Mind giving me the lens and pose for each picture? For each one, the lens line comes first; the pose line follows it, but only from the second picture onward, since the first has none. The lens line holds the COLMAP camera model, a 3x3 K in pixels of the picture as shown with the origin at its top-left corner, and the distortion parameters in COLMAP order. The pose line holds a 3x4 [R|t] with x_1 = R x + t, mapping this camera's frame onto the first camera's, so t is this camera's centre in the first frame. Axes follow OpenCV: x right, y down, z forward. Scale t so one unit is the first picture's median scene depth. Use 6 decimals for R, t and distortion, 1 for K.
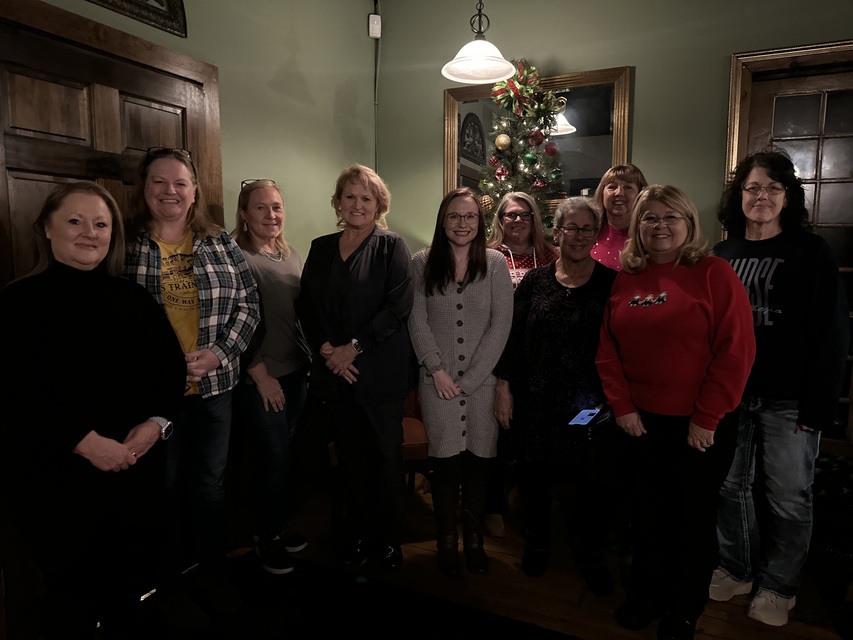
lens RADIAL K [[596.6, 0, 404.0], [0, 596.6, 304.7], [0, 0, 1]] dist [-0.004720, -0.066937]
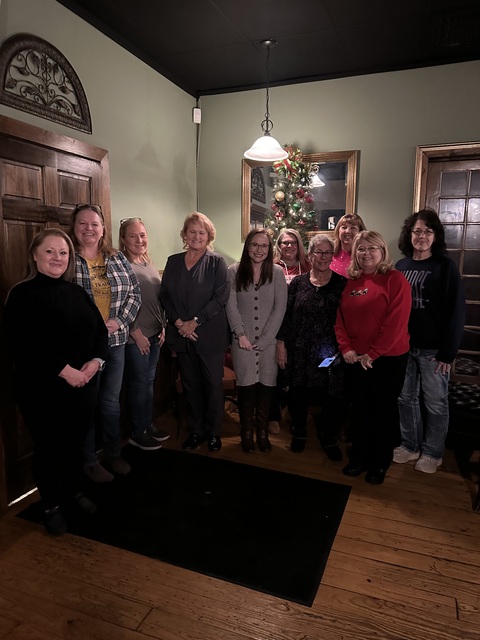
lens RADIAL K [[447.3, 0, 240.0], [0, 447.3, 320.0], [0, 0, 1]] dist [-0.099004, -0.001404]
pose [[0.996093, -0.003223, 0.088248, -0.065201], [-0.001114, 0.998796, 0.049052, 0.007058], [-0.088299, -0.048959, 0.994890, -0.272095]]
